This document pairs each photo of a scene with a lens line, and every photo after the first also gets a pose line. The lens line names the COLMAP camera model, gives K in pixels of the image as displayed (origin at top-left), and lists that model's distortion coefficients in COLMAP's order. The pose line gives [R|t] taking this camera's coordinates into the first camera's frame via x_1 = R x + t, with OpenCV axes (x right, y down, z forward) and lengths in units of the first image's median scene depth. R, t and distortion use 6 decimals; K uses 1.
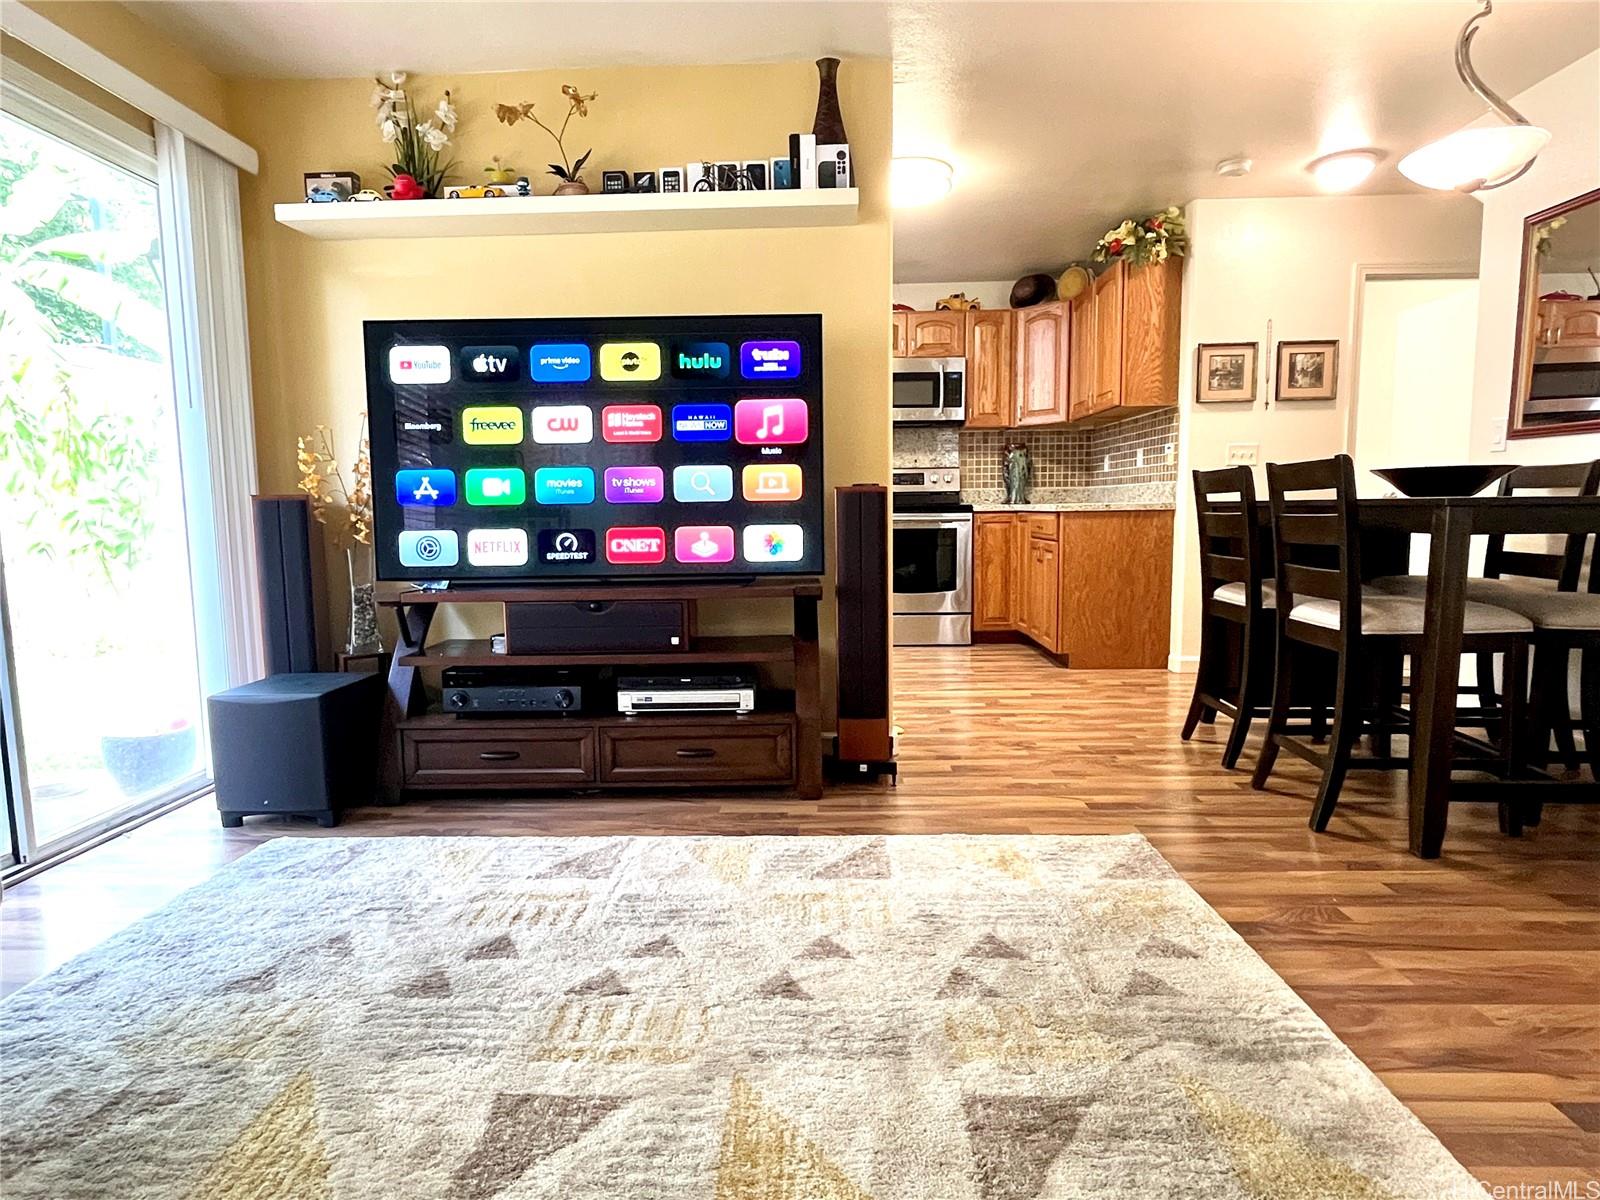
lens RADIAL K [[903.4, 0, 793.4], [0, 903.4, 600.8], [0, 0, 1]] dist [-0.009042, -0.002179]
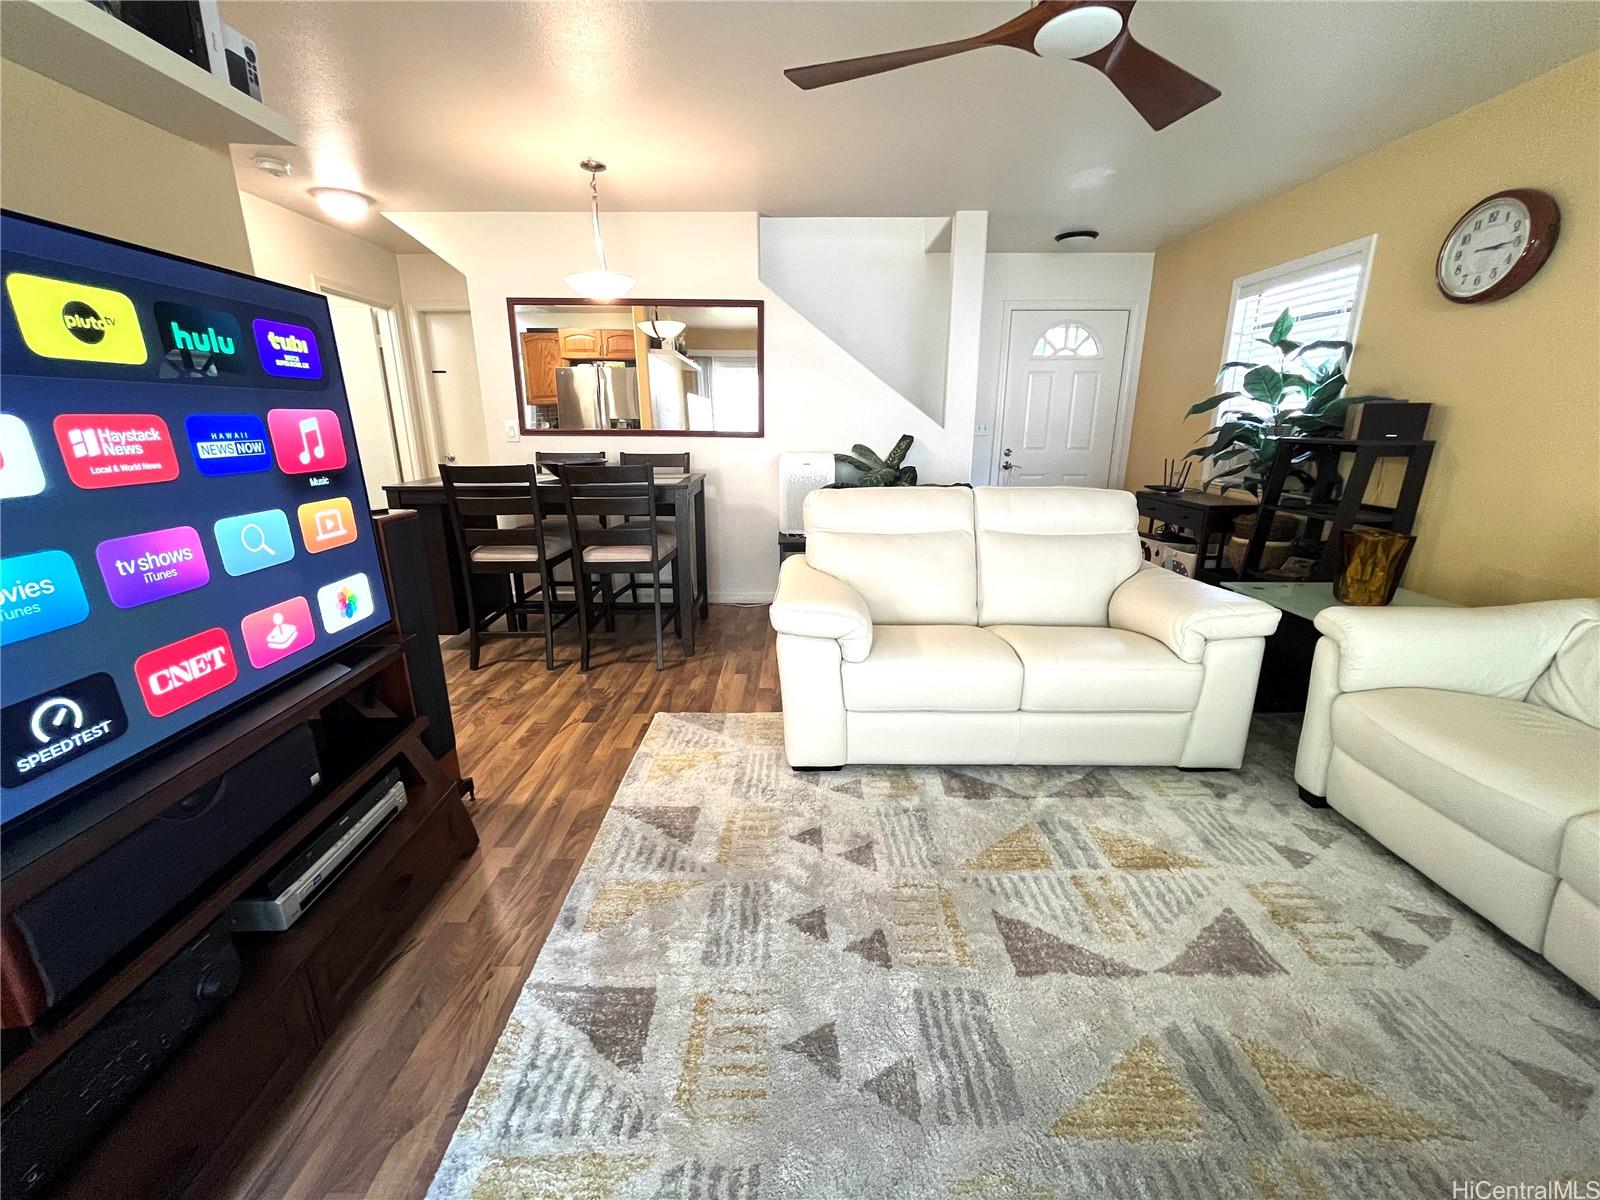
lens RADIAL K [[645.3, 0, 796.7], [0, 645.3, 600.3], [0, 0, 1]] dist [0.001721, 0.000320]
pose [[-0.023132, -0.258933, 0.965618, -0.563874], [0.115757, 0.958686, 0.259847, -0.164620], [-0.993008, 0.117788, 0.007797, 0.622325]]
